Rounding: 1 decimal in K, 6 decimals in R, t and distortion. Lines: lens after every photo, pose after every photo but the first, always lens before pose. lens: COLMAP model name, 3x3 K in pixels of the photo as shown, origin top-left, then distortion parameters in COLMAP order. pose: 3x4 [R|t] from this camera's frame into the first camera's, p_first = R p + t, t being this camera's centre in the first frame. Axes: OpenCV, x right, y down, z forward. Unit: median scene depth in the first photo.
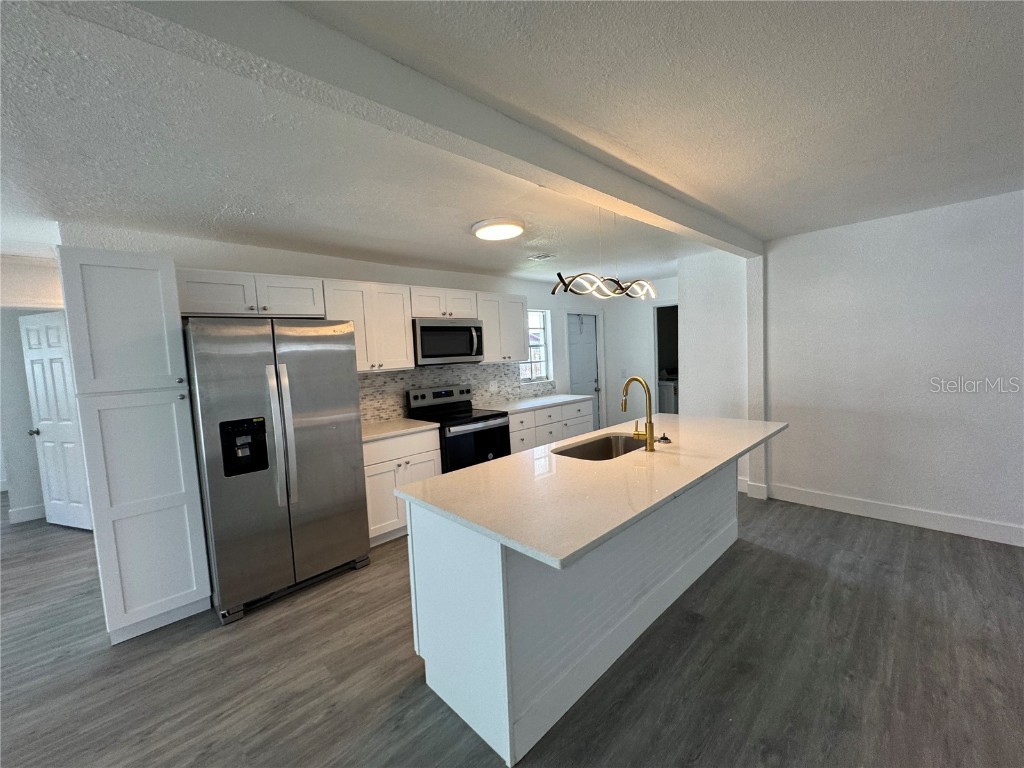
lens RADIAL K [[409.6, 0, 511.4], [0, 409.6, 383.9], [0, 0, 1]] dist [-0.002380, 0.000489]
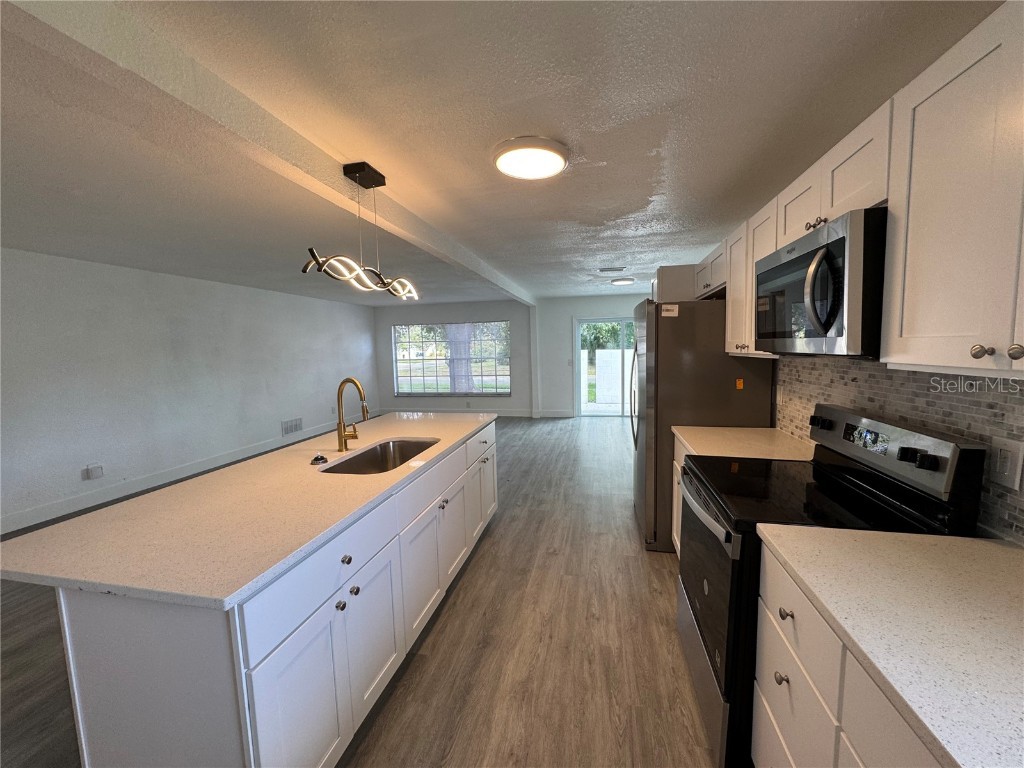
lens RADIAL K [[409.6, 0, 511.4], [0, 409.6, 383.9], [0, 0, 1]] dist [-0.002380, 0.000489]
pose [[-0.830603, 0.118056, -0.544207, 0.309388], [0.020003, 0.982964, 0.182707, -0.102044], [0.556506, 0.140871, -0.818814, 1.199360]]
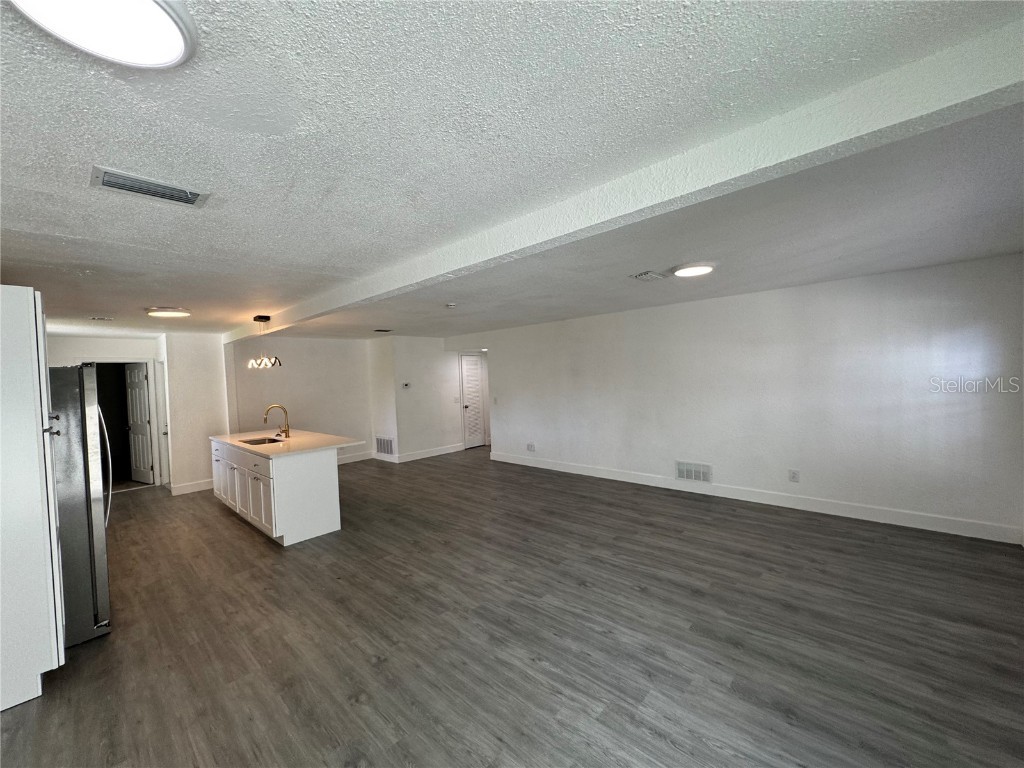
lens RADIAL K [[409.6, 0, 511.4], [0, 409.6, 383.9], [0, 0, 1]] dist [-0.002380, 0.000489]
pose [[-0.048911, 0.027964, 0.998412, -1.153967], [0.121537, 0.992347, -0.021840, 0.041704], [-0.991381, 0.120275, -0.051935, -0.073972]]
